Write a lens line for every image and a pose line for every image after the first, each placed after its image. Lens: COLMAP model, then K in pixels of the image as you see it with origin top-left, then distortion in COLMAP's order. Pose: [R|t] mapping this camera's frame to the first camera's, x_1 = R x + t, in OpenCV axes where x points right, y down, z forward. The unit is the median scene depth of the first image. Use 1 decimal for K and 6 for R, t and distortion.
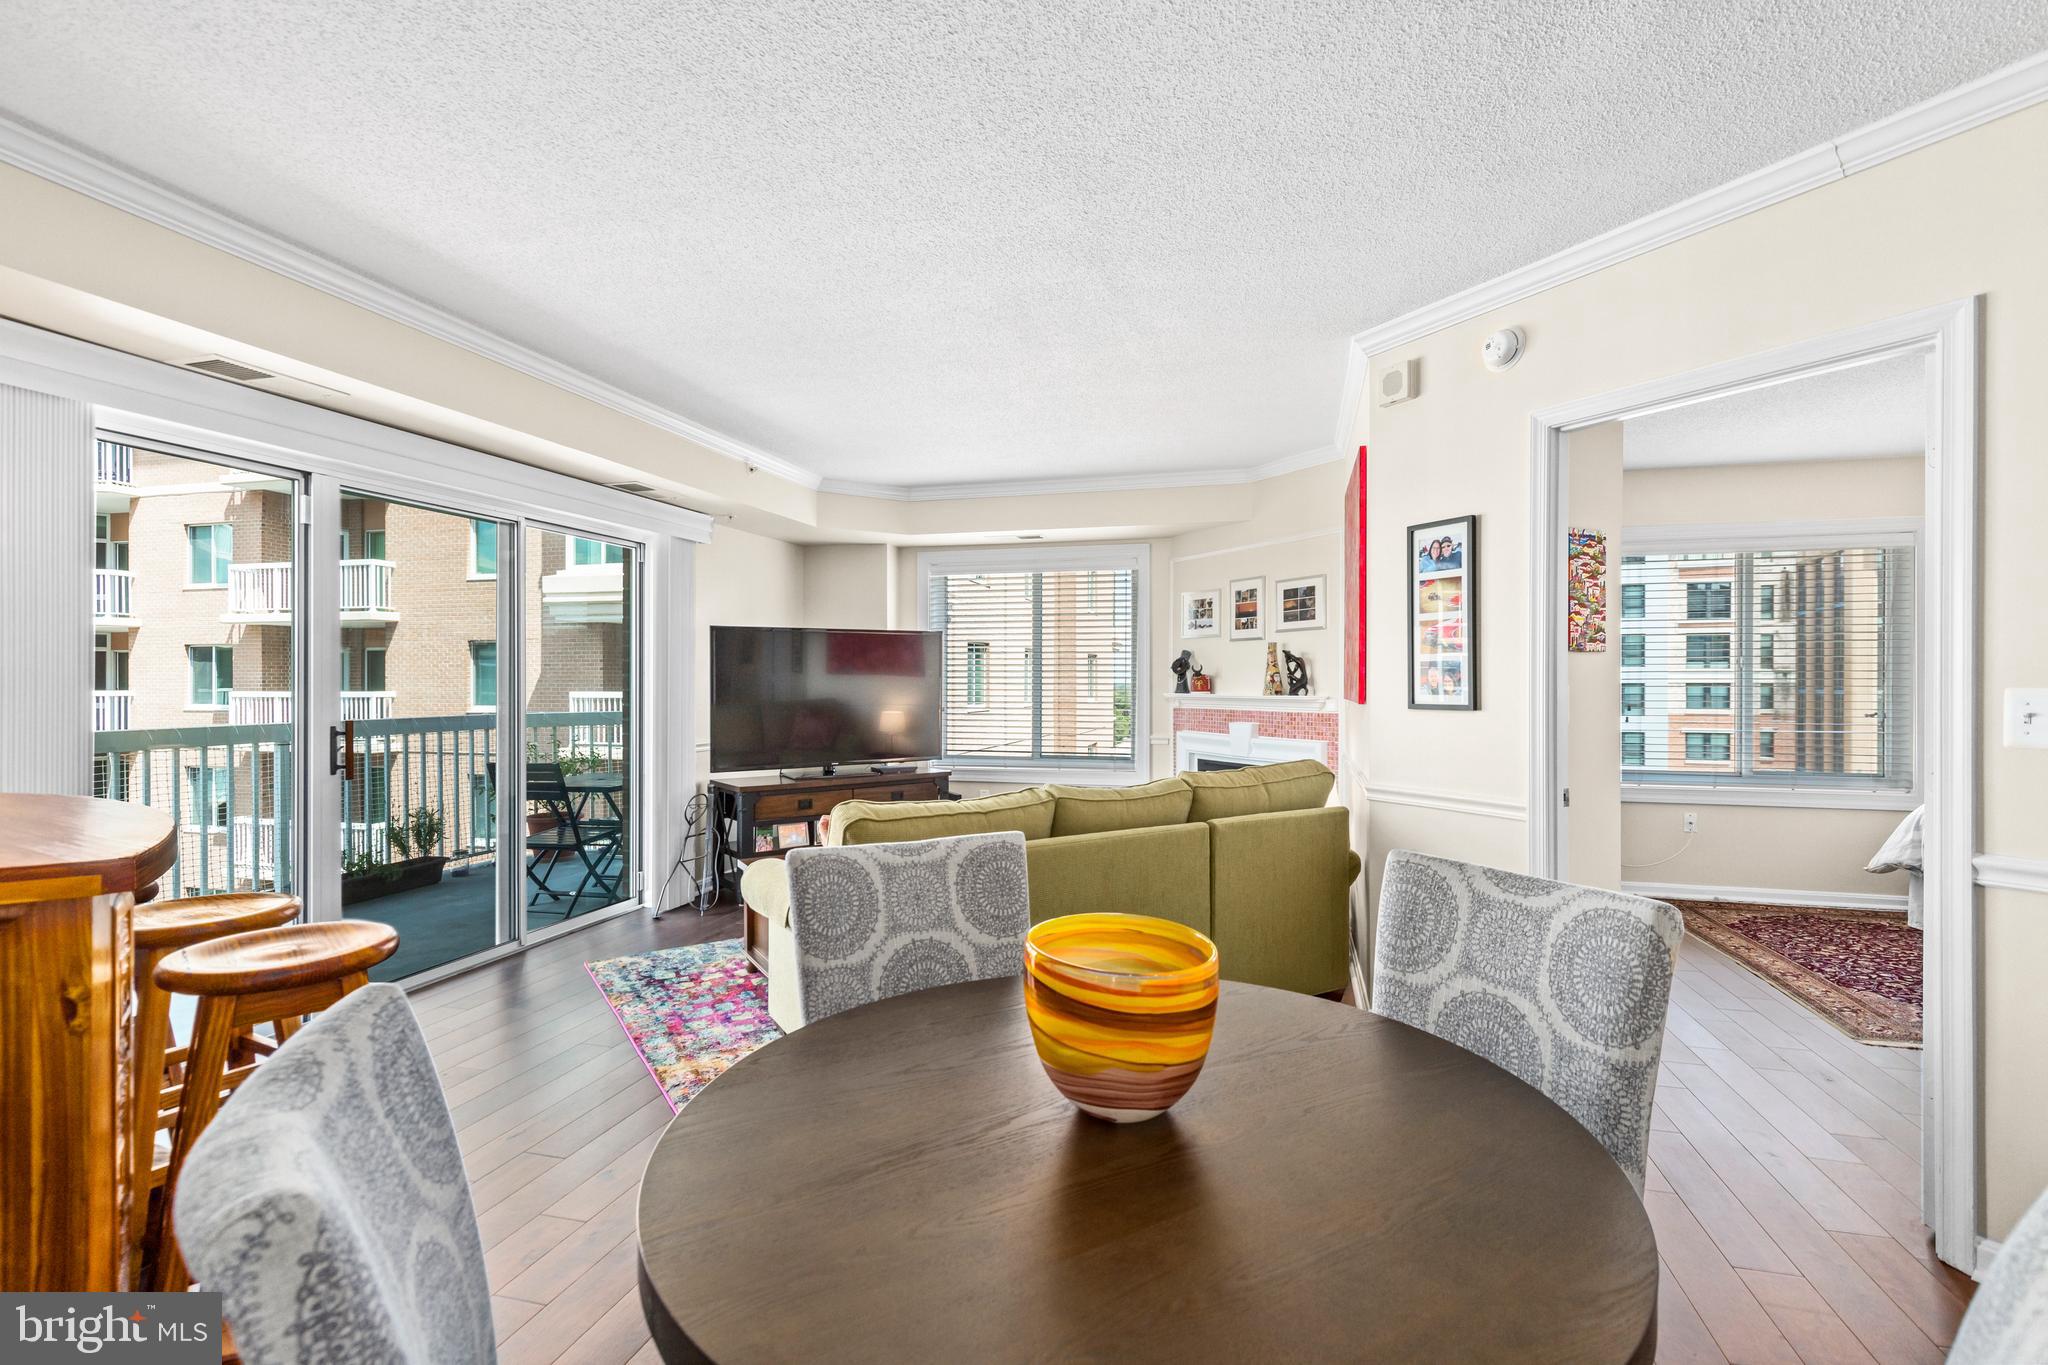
lens RADIAL K [[931.3, 0, 1042.4], [0, 931.3, 684.6], [0, 0, 1]] dist [0.005399, -0.000075]
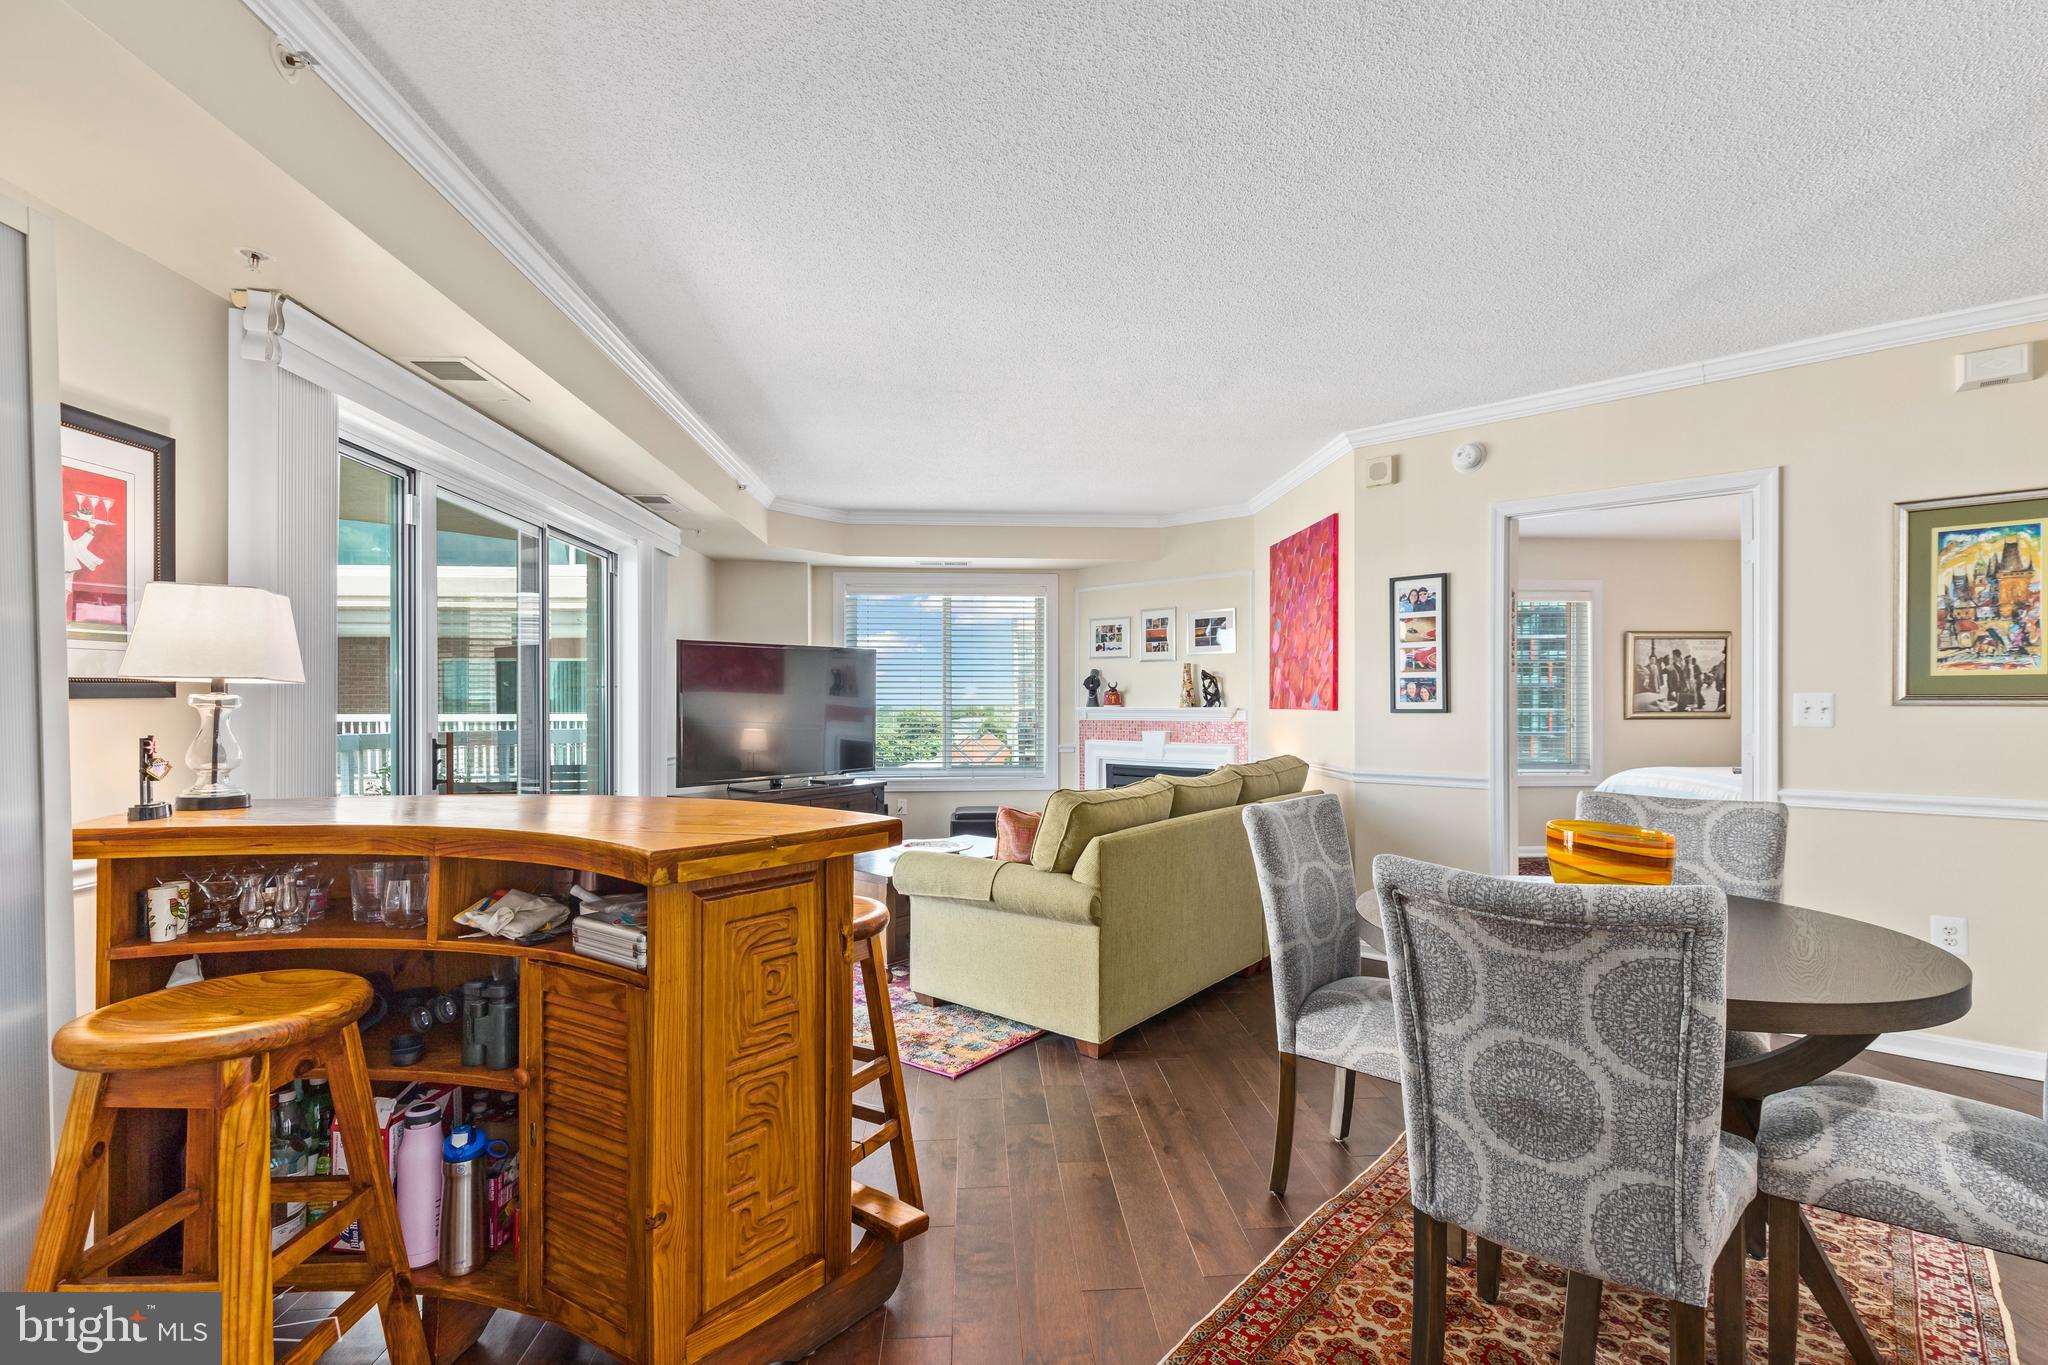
lens RADIAL K [[931.3, 0, 1046.7], [0, 931.3, 709.4], [0, 0, 1]] dist [0.005399, -0.000075]
pose [[0.941075, -0.003925, 0.338175, -0.322794], [0.002883, 0.999989, 0.003583, 0.008913], [-0.338185, -0.002397, 0.941077, -0.063669]]
